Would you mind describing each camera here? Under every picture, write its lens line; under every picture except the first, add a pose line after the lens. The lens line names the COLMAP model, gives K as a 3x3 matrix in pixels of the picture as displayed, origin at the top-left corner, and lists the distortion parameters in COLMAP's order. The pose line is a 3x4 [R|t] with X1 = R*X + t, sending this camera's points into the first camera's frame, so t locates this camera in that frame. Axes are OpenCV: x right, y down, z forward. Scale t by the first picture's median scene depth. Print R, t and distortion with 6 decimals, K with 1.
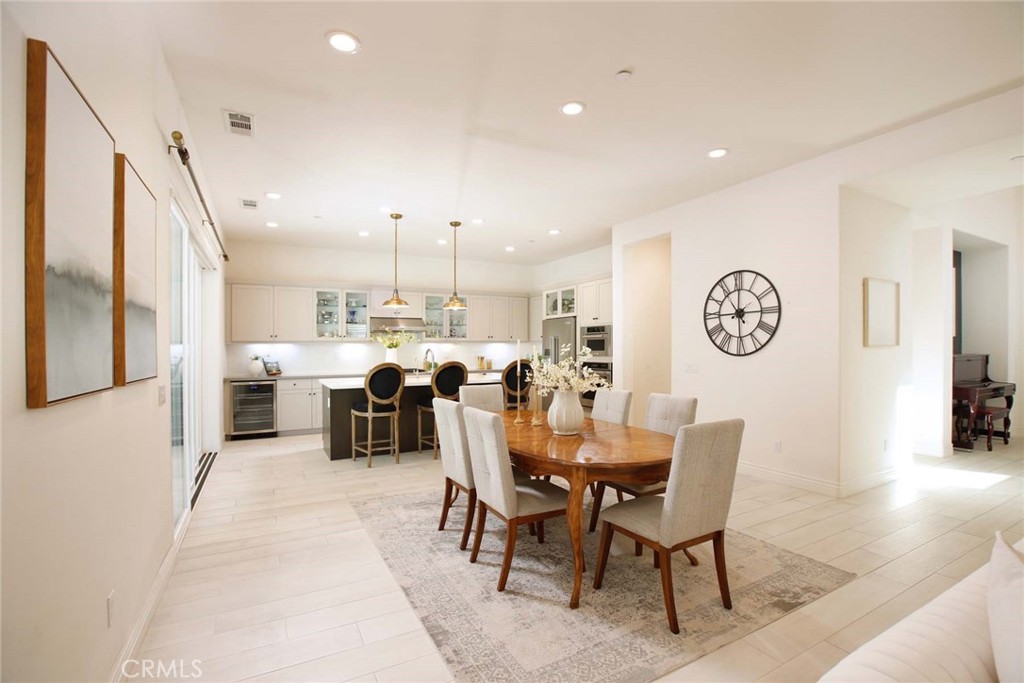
lens RADIAL K [[469.0, 0, 512.0], [0, 469.0, 341.5], [0, 0, 1]] dist [-0.047332, -0.000018]
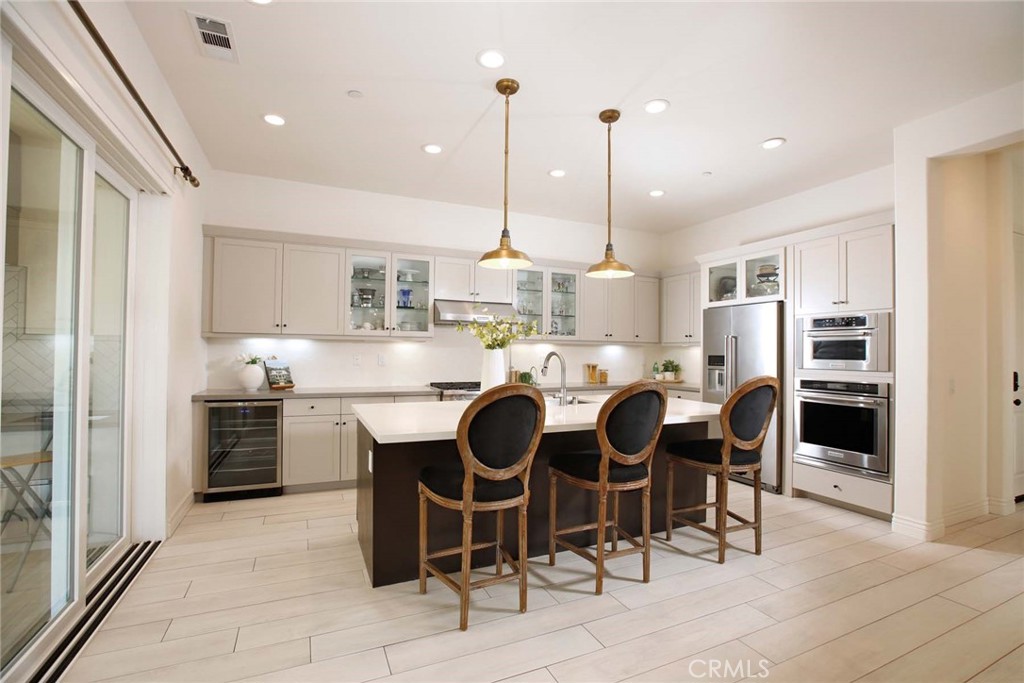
lens RADIAL K [[466.3, 0, 510.0], [0, 466.3, 348.1], [0, 0, 1]] dist [-0.052642, -0.000187]
pose [[0.996997, 0.018431, -0.075213, -0.181088], [-0.018061, 0.999821, 0.005597, 0.009752], [0.075303, -0.004222, 0.997152, 0.449145]]
